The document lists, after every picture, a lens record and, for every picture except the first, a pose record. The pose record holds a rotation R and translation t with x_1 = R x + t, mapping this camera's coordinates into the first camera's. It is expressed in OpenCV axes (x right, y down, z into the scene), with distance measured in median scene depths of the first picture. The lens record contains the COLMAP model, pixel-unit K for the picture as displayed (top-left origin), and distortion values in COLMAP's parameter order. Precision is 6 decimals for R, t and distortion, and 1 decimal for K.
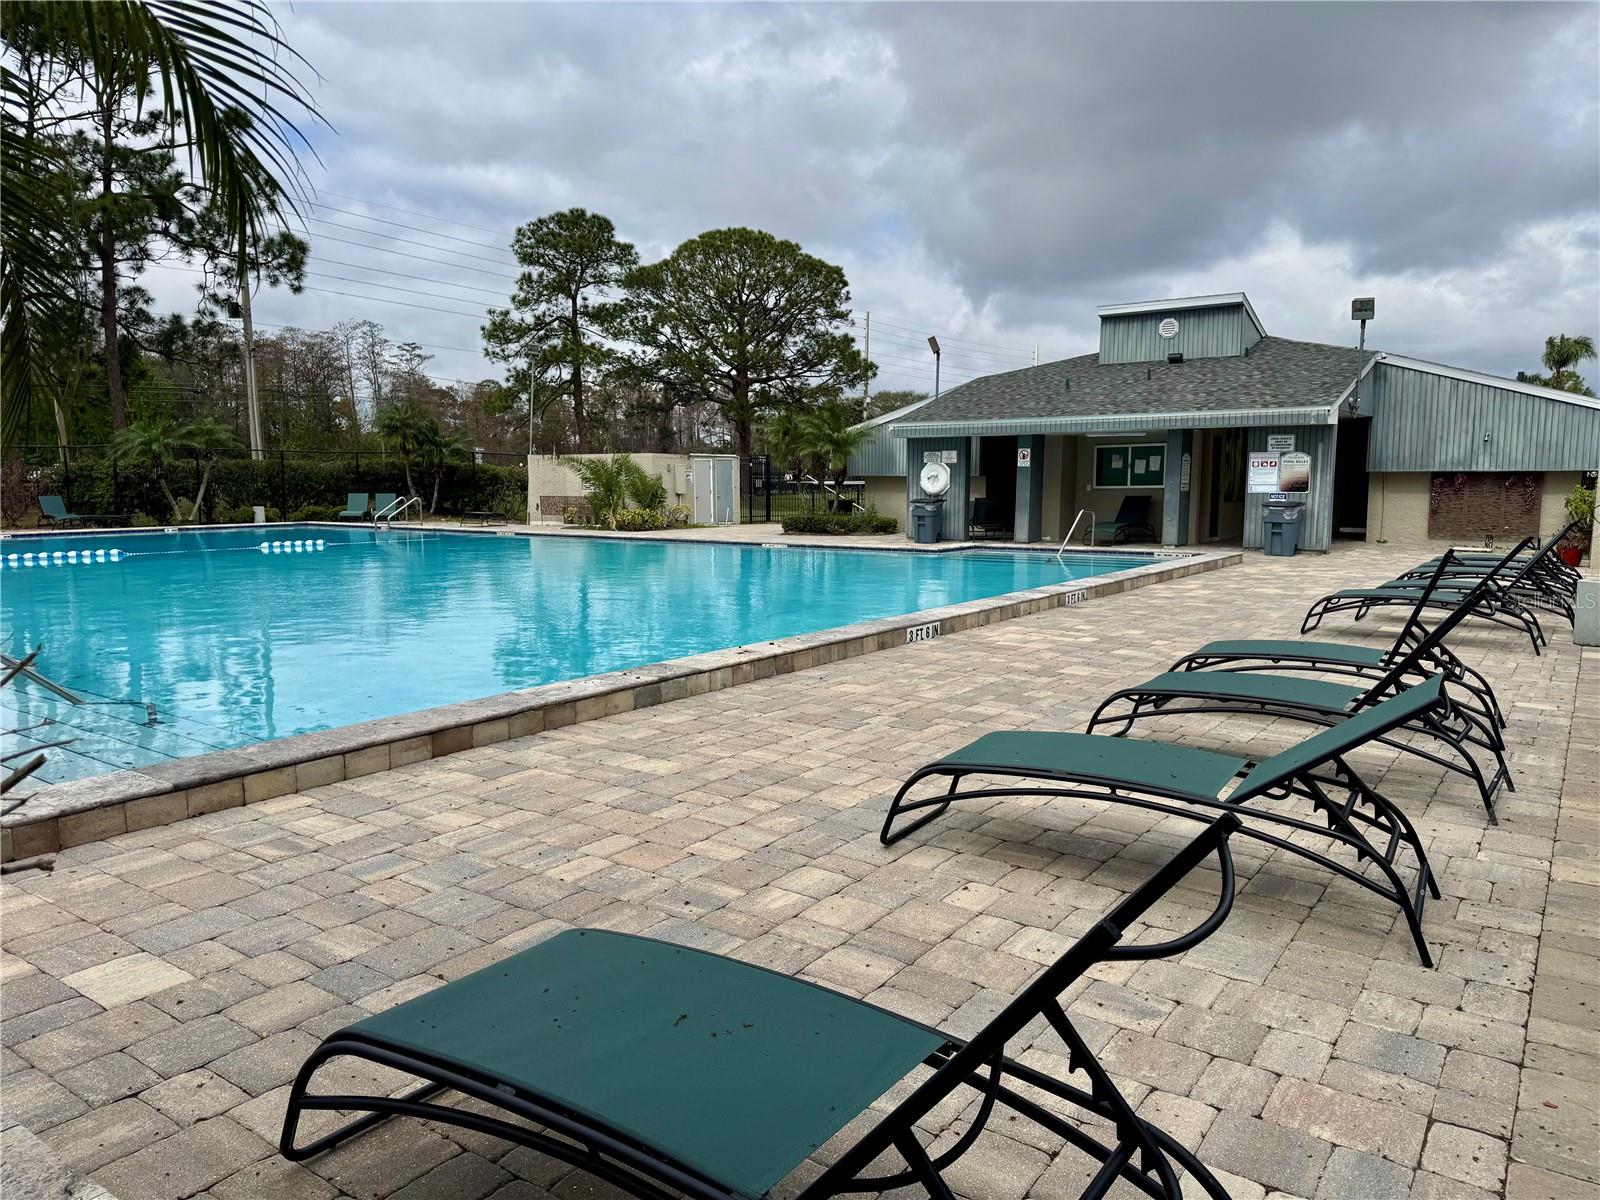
lens RADIAL K [[1135.4, 0, 800.0], [0, 1135.4, 600.0], [0, 0, 1]] dist [0.080338, -0.000222]
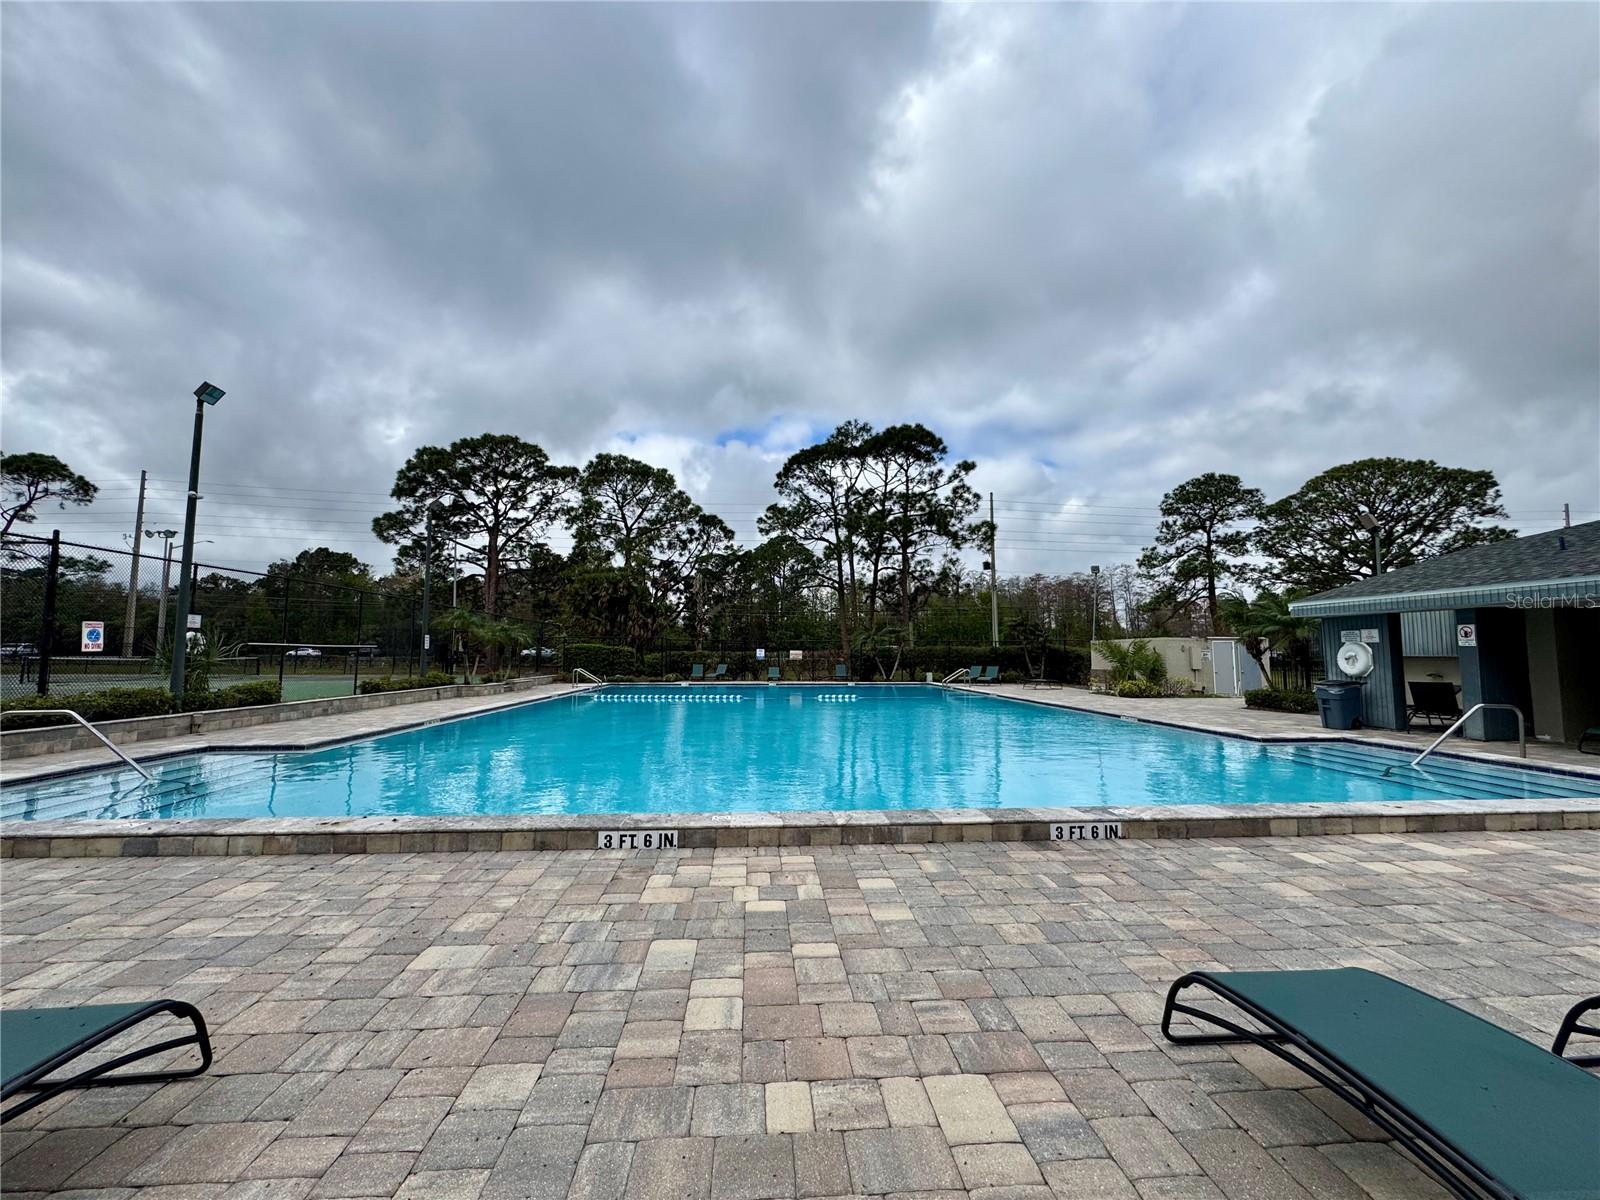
lens RADIAL K [[633.8, 0, 800.0], [0, 633.8, 600.0], [0, 0, 1]] dist [-0.007367, -0.000173]
pose [[0.626698, -0.064533, -0.776586, 0.097083], [-0.085487, 0.984857, -0.150828, -0.015190], [0.774559, 0.160912, 0.611691, 0.130039]]
